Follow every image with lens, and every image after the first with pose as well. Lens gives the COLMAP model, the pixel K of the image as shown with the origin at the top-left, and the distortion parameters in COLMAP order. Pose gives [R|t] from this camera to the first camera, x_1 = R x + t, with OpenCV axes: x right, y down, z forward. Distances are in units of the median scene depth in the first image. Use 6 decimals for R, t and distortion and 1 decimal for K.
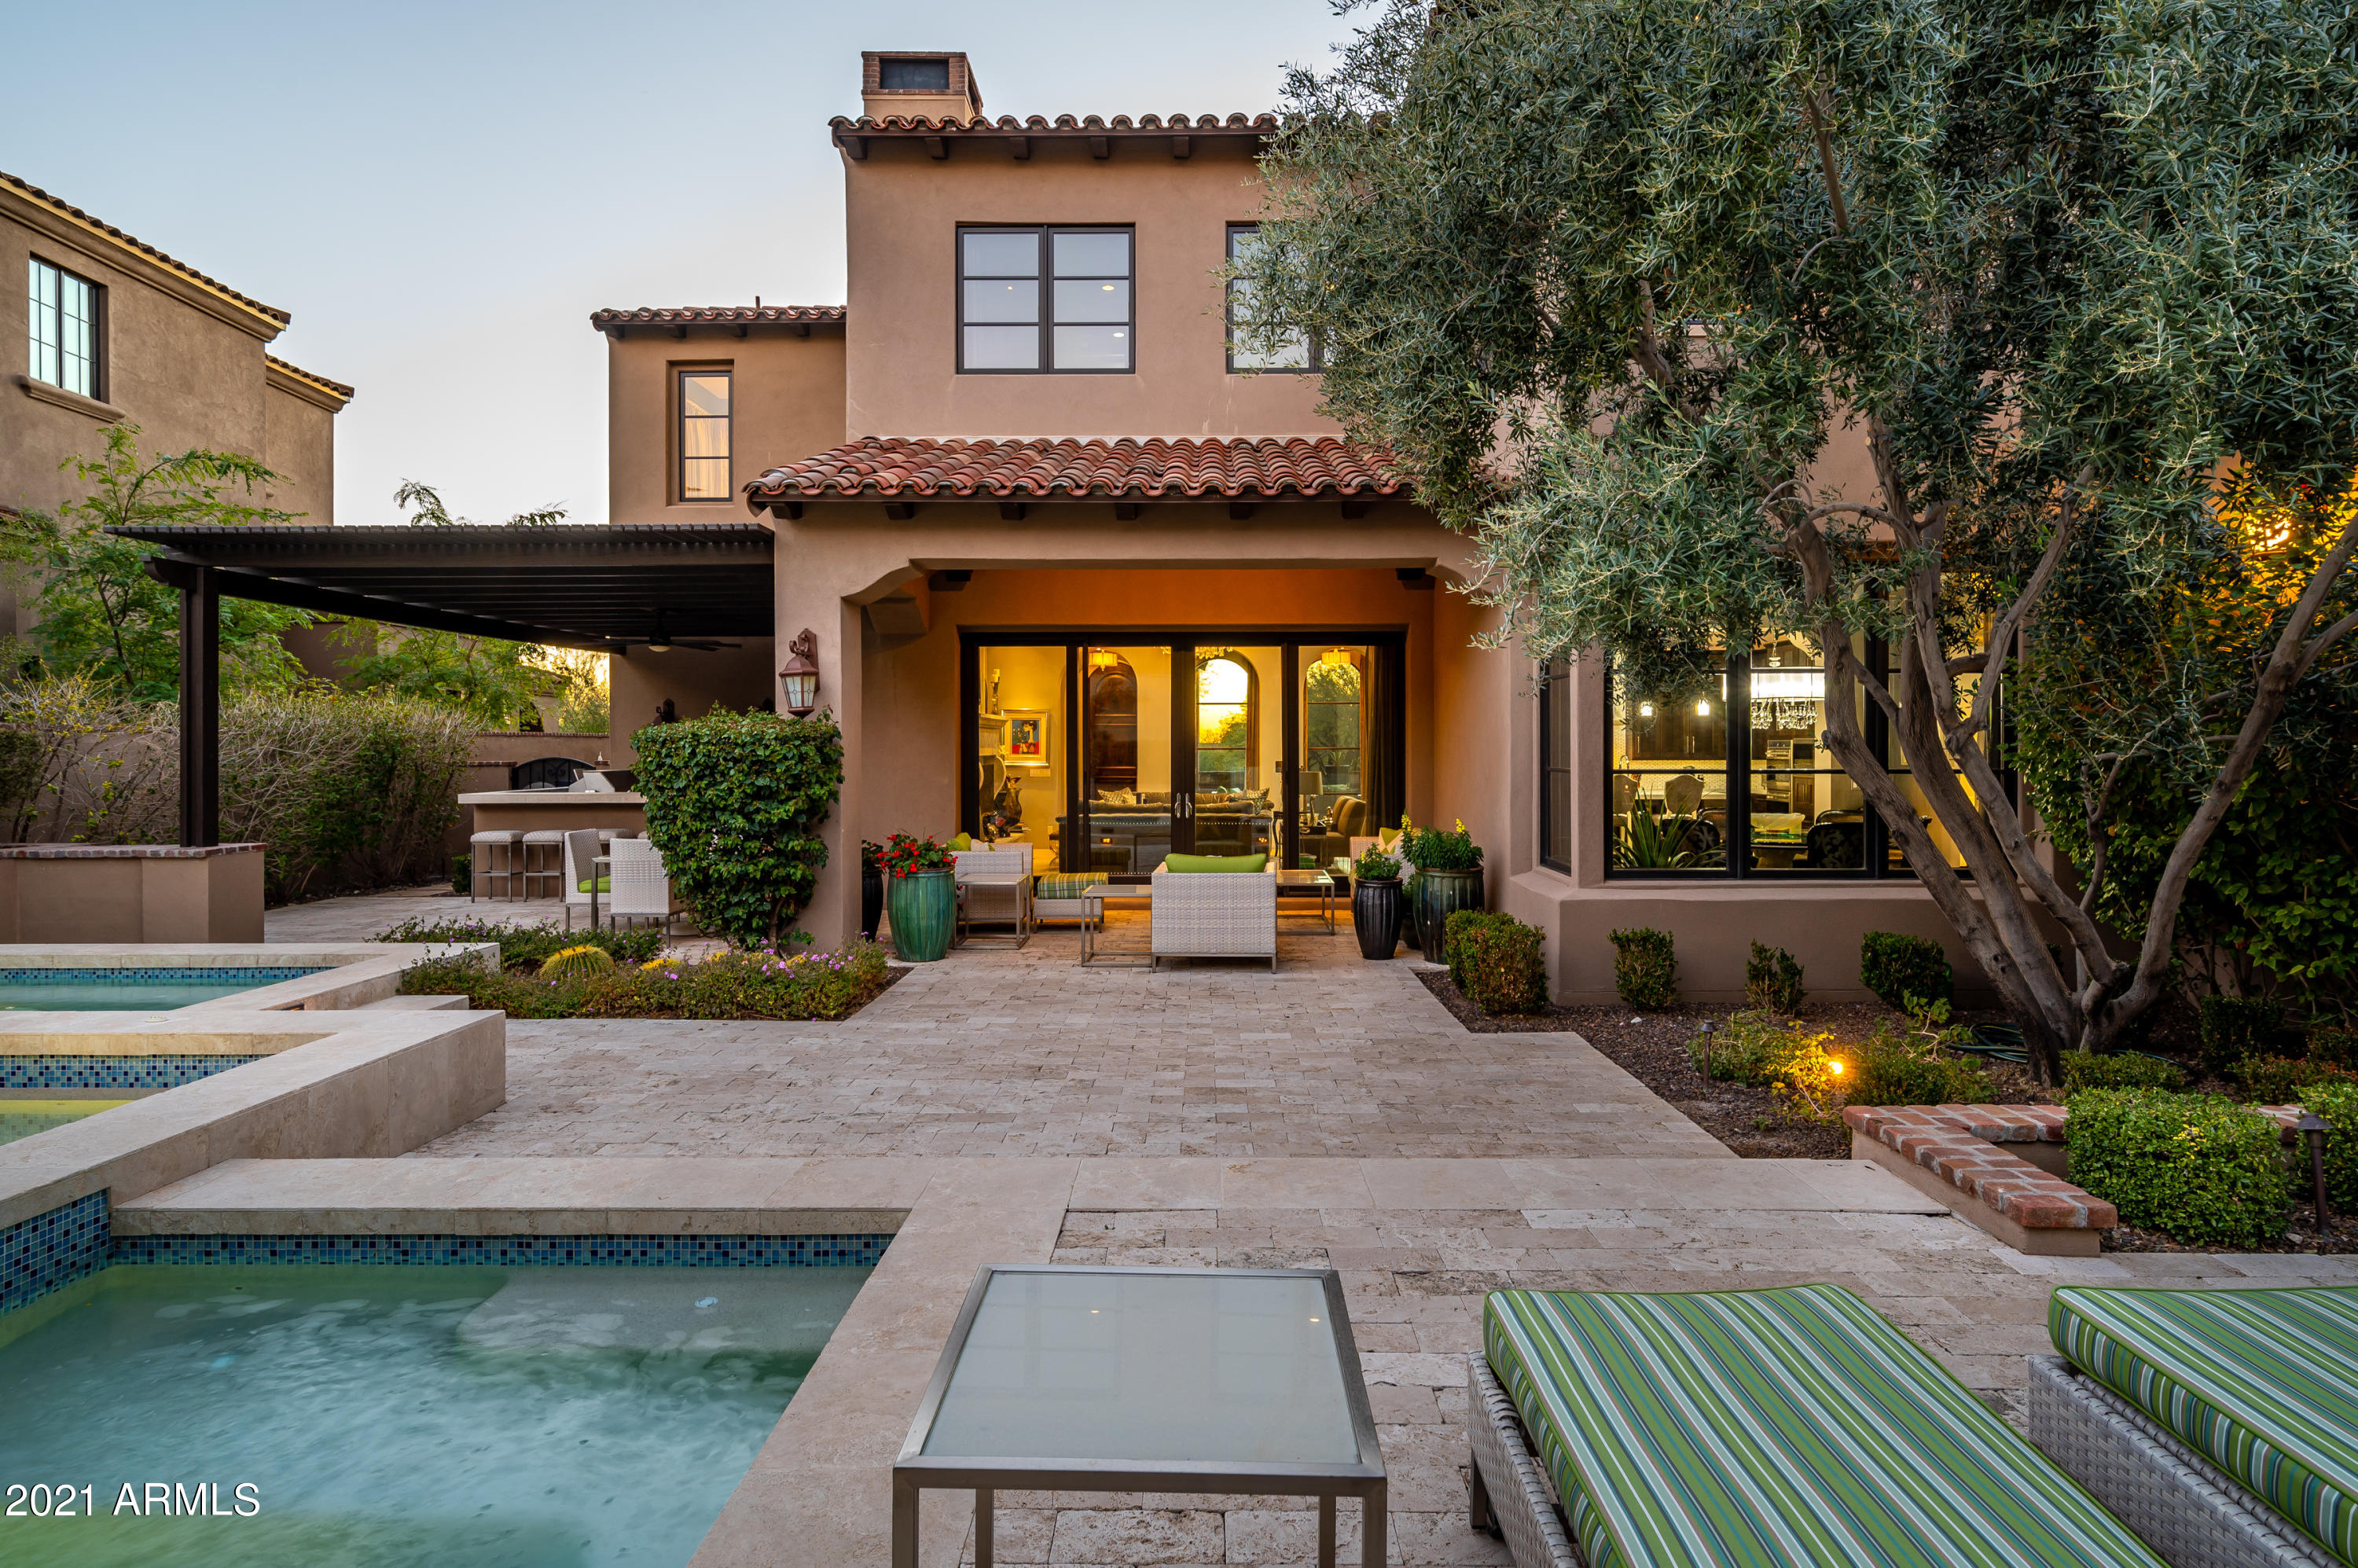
lens RADIAL K [[1269.4, 0, 1183.4], [0, 1269.4, 761.2], [0, 0, 1]] dist [-0.003970, 0.000174]
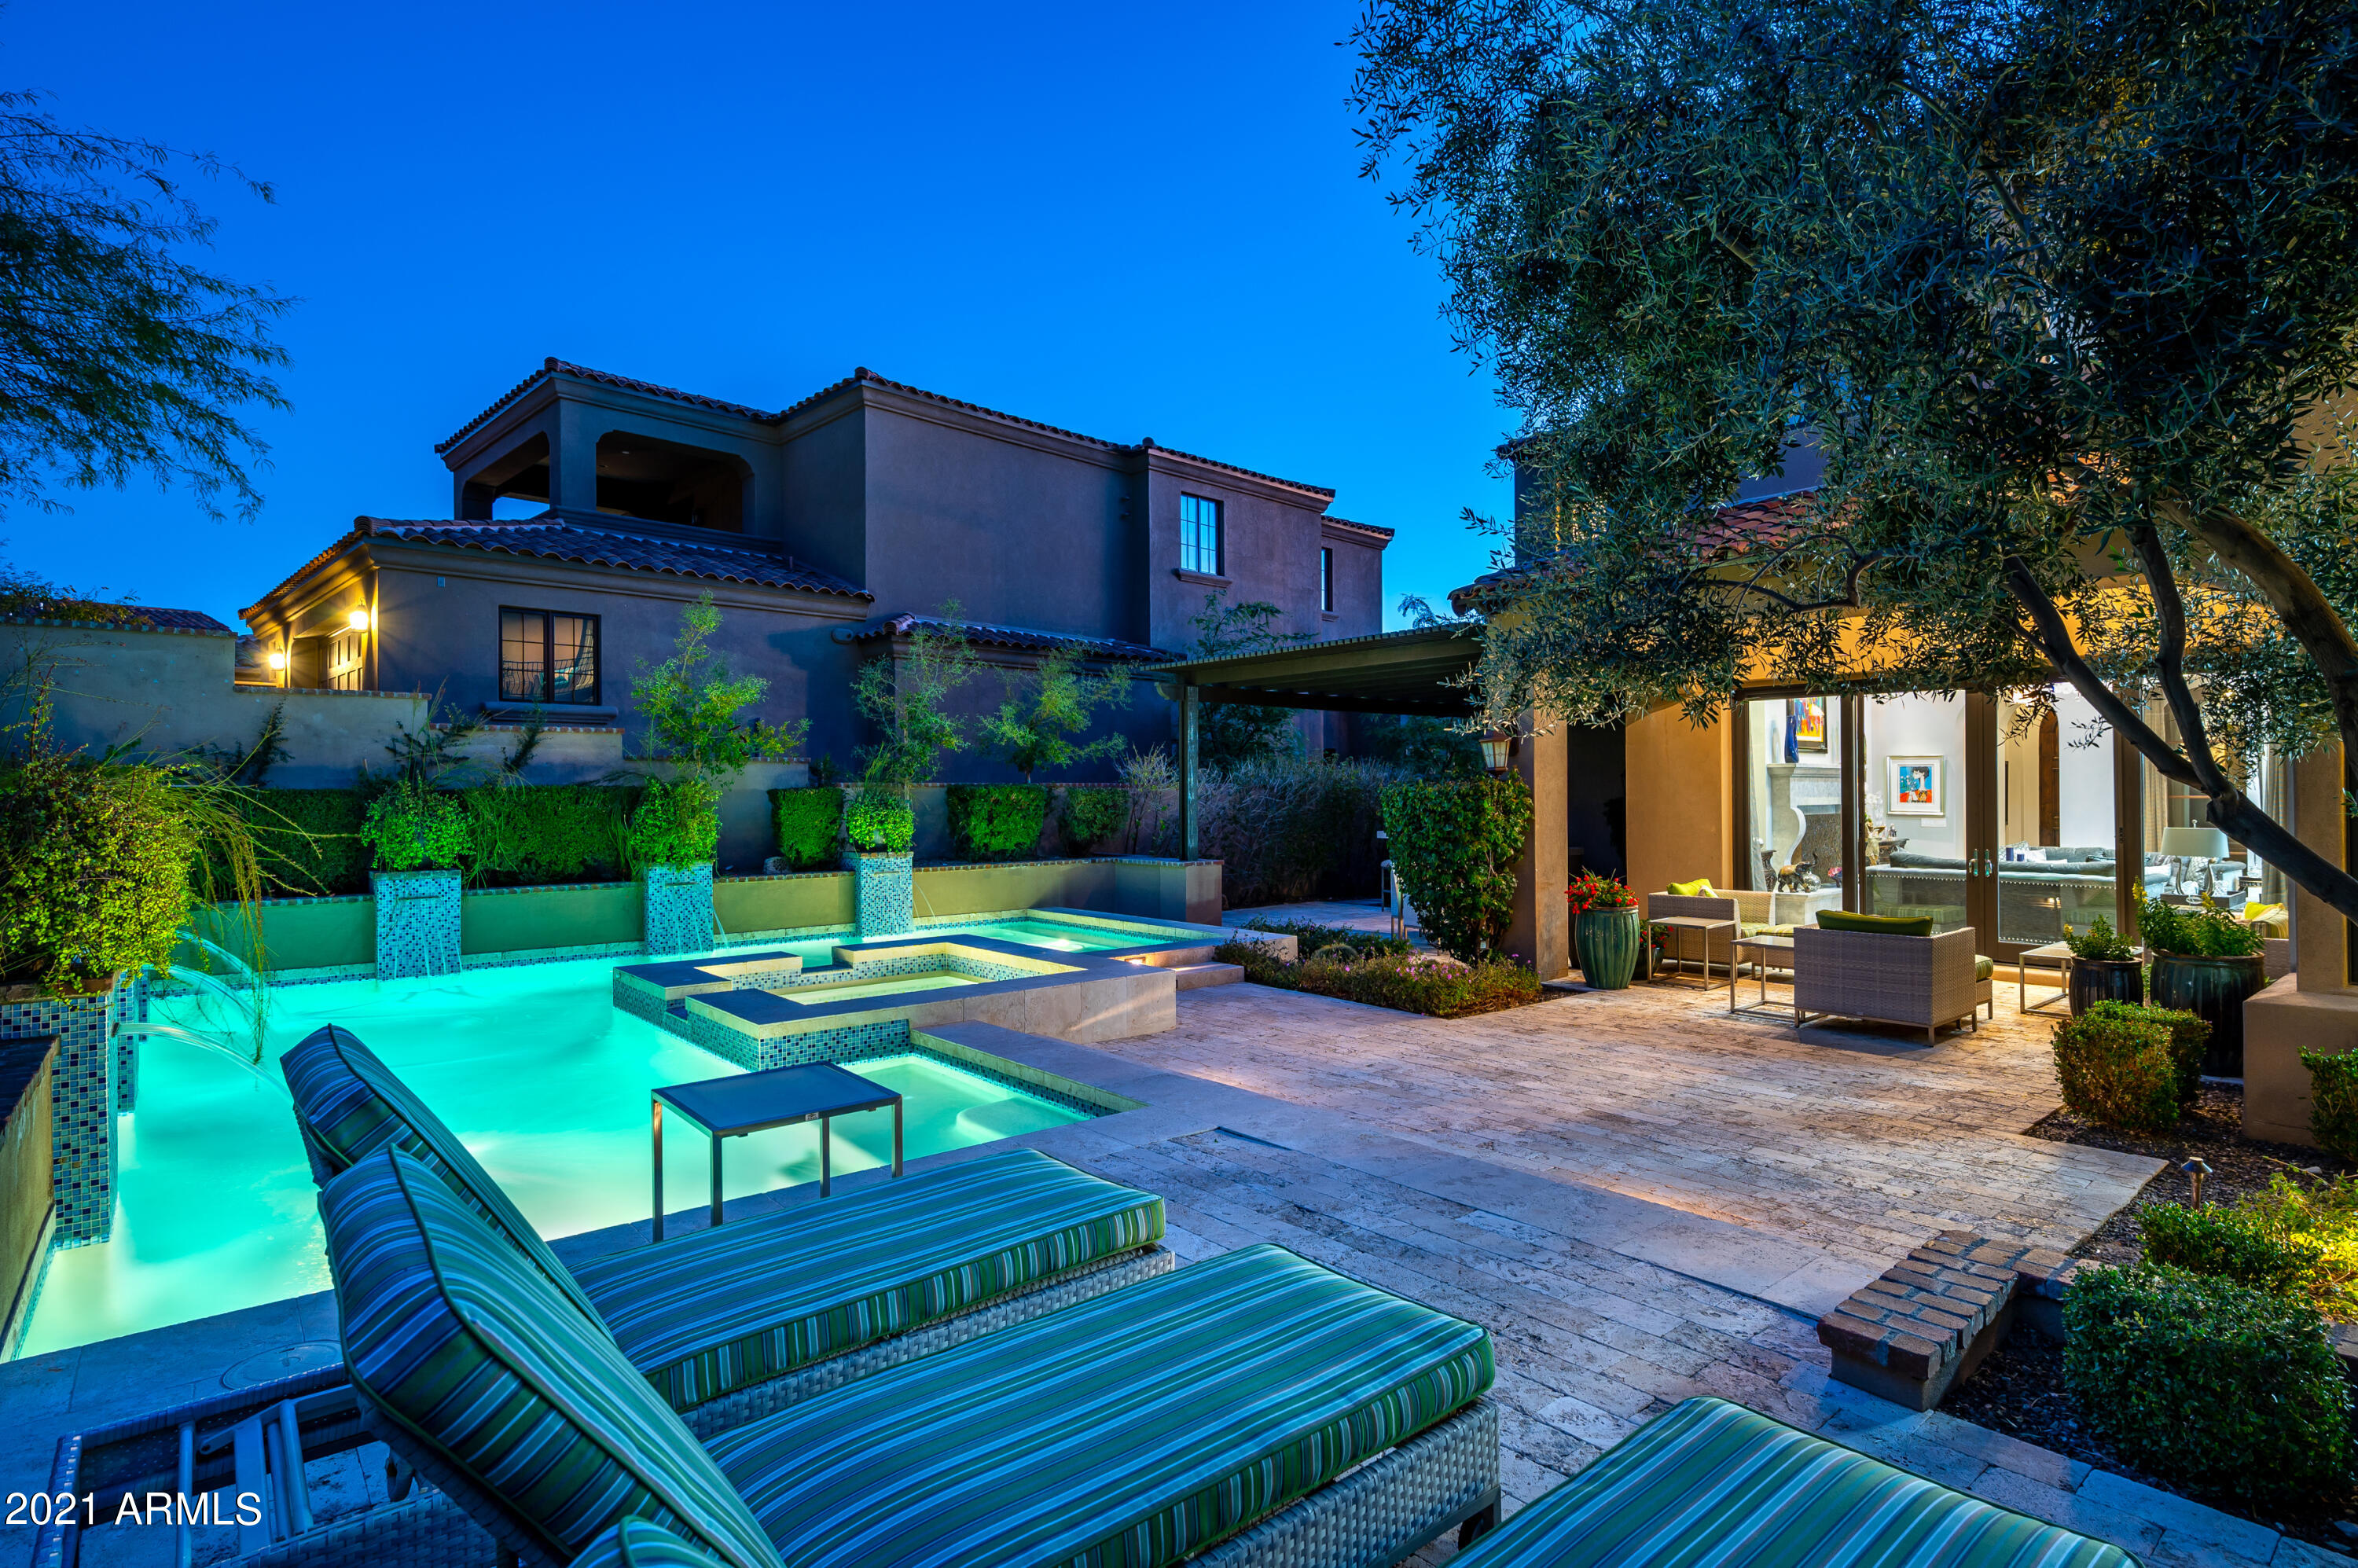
lens RADIAL K [[1180.2, 0, 1186.2], [0, 1180.2, 798.2], [0, 0, 1]] dist [0.002334, 0.000489]
pose [[0.650745, 0.000455, -0.759296, 0.229732], [-0.003817, 0.999989, -0.002673, -0.005475], [0.759287, 0.004638, 0.650740, 0.021090]]
